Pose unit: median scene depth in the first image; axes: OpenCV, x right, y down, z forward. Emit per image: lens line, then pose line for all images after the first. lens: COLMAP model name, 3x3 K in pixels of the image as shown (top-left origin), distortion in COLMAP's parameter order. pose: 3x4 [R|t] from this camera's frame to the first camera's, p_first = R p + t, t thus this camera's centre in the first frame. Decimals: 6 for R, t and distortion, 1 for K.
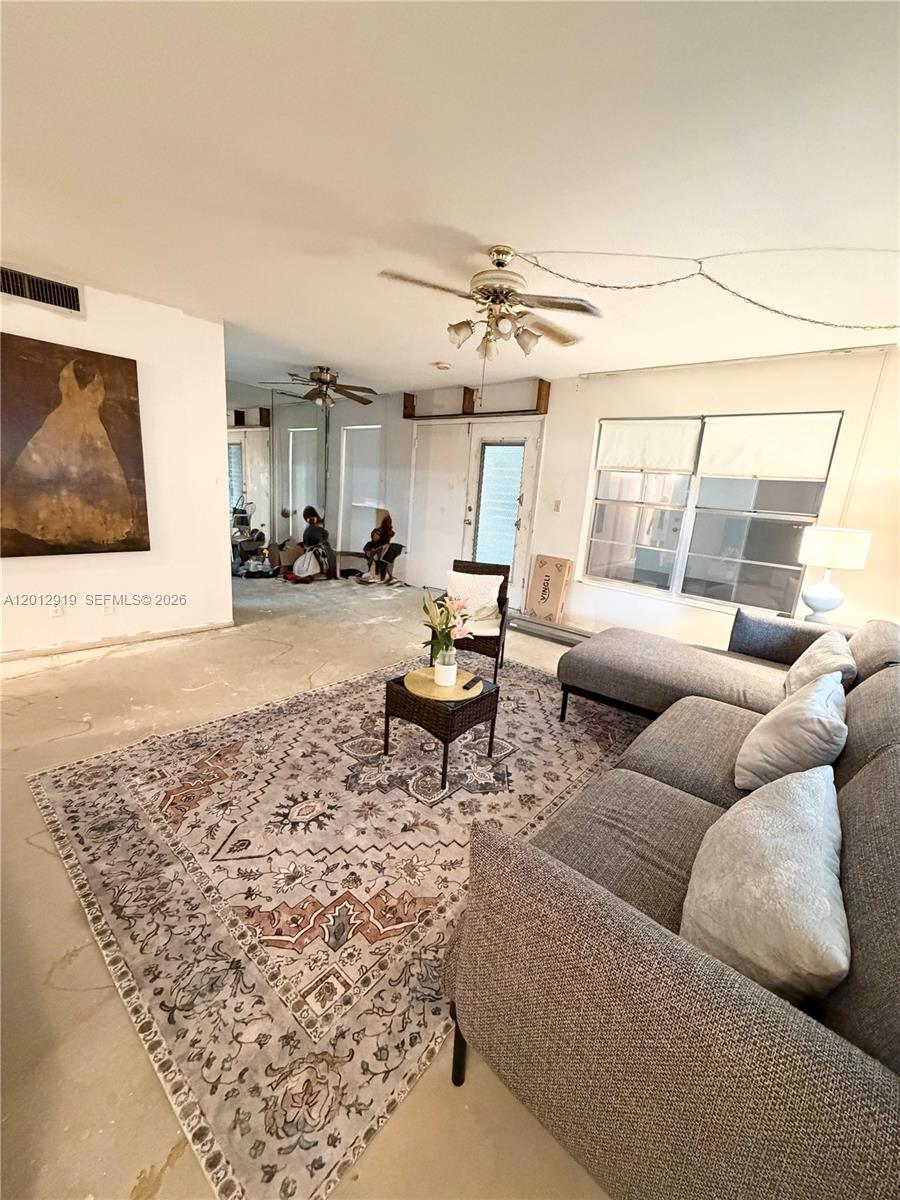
lens RADIAL K [[475.3, 0, 443.4], [0, 475.3, 599.8], [0, 0, 1]] dist [-0.000610, -0.000127]
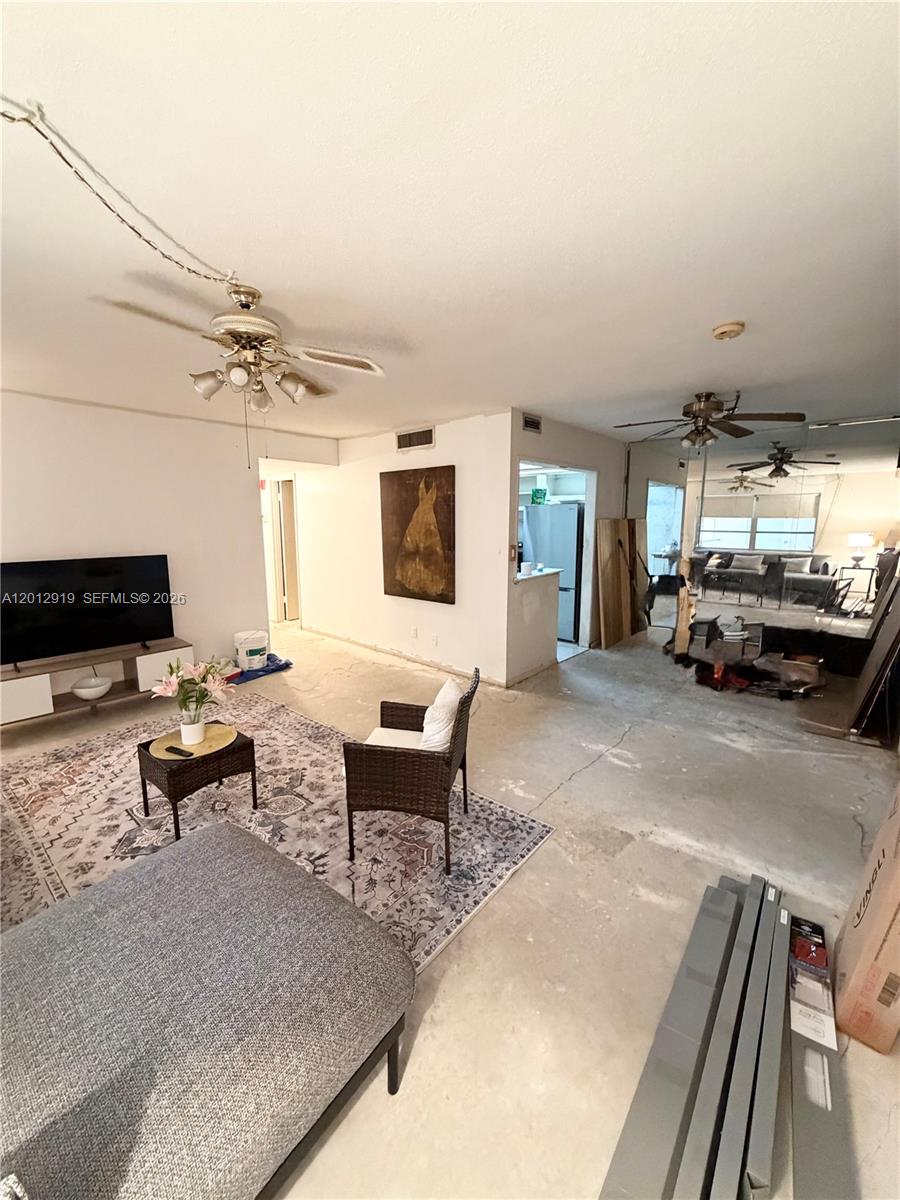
lens RADIAL K [[475.3, 0, 453.4], [0, 475.3, 600.9], [0, 0, 1]] dist [-0.000610, -0.000127]
pose [[0.025402, 0.093214, -0.995322, 0.726287], [-0.231695, 0.969082, 0.084843, -0.242570], [0.972457, 0.228456, 0.046214, 1.017360]]
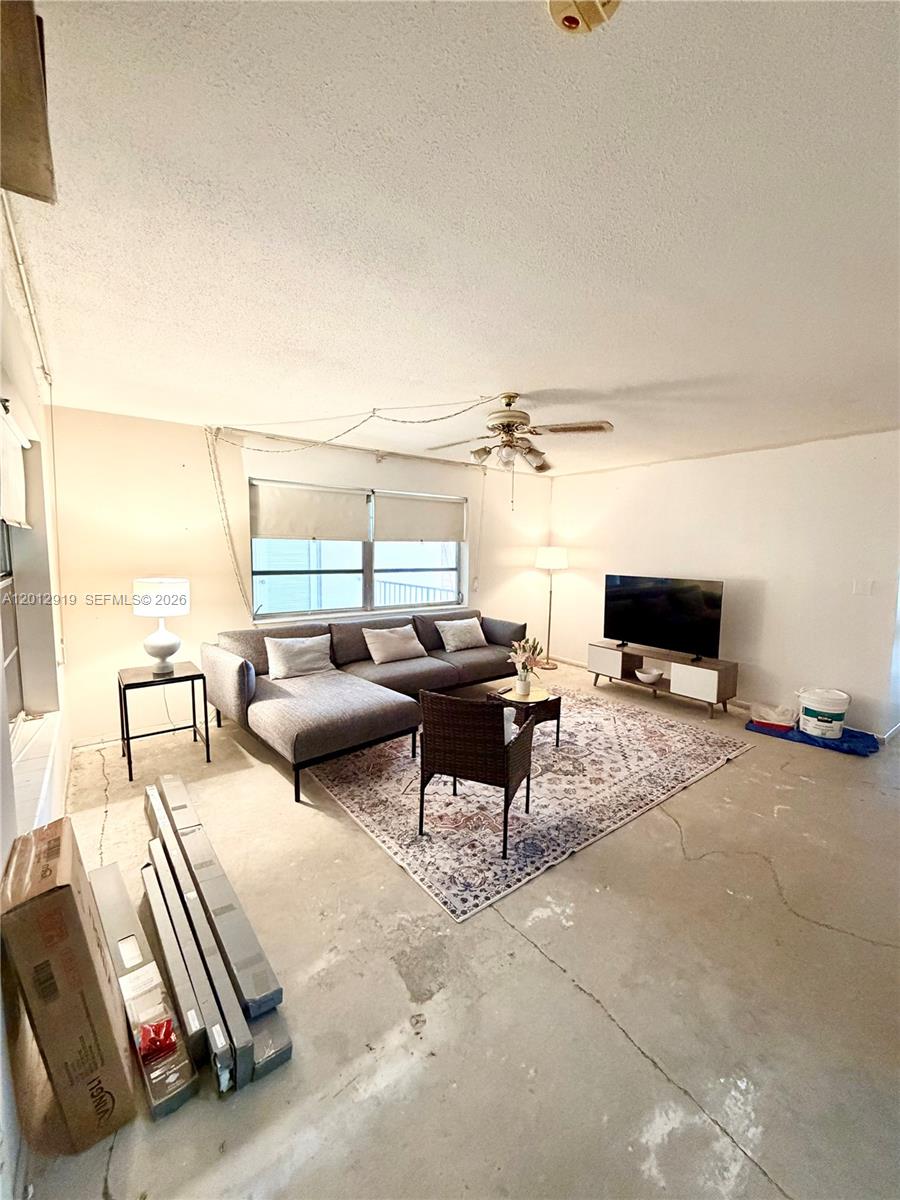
lens RADIAL K [[475.3, 0, 449.5], [0, 475.3, 593.4], [0, 0, 1]] dist [-0.000610, -0.000127]
pose [[-0.978089, -0.104435, 0.180099, -0.005109], [-0.038622, 0.941084, 0.335961, -0.460500], [-0.204575, 0.321644, -0.924497, 1.690875]]
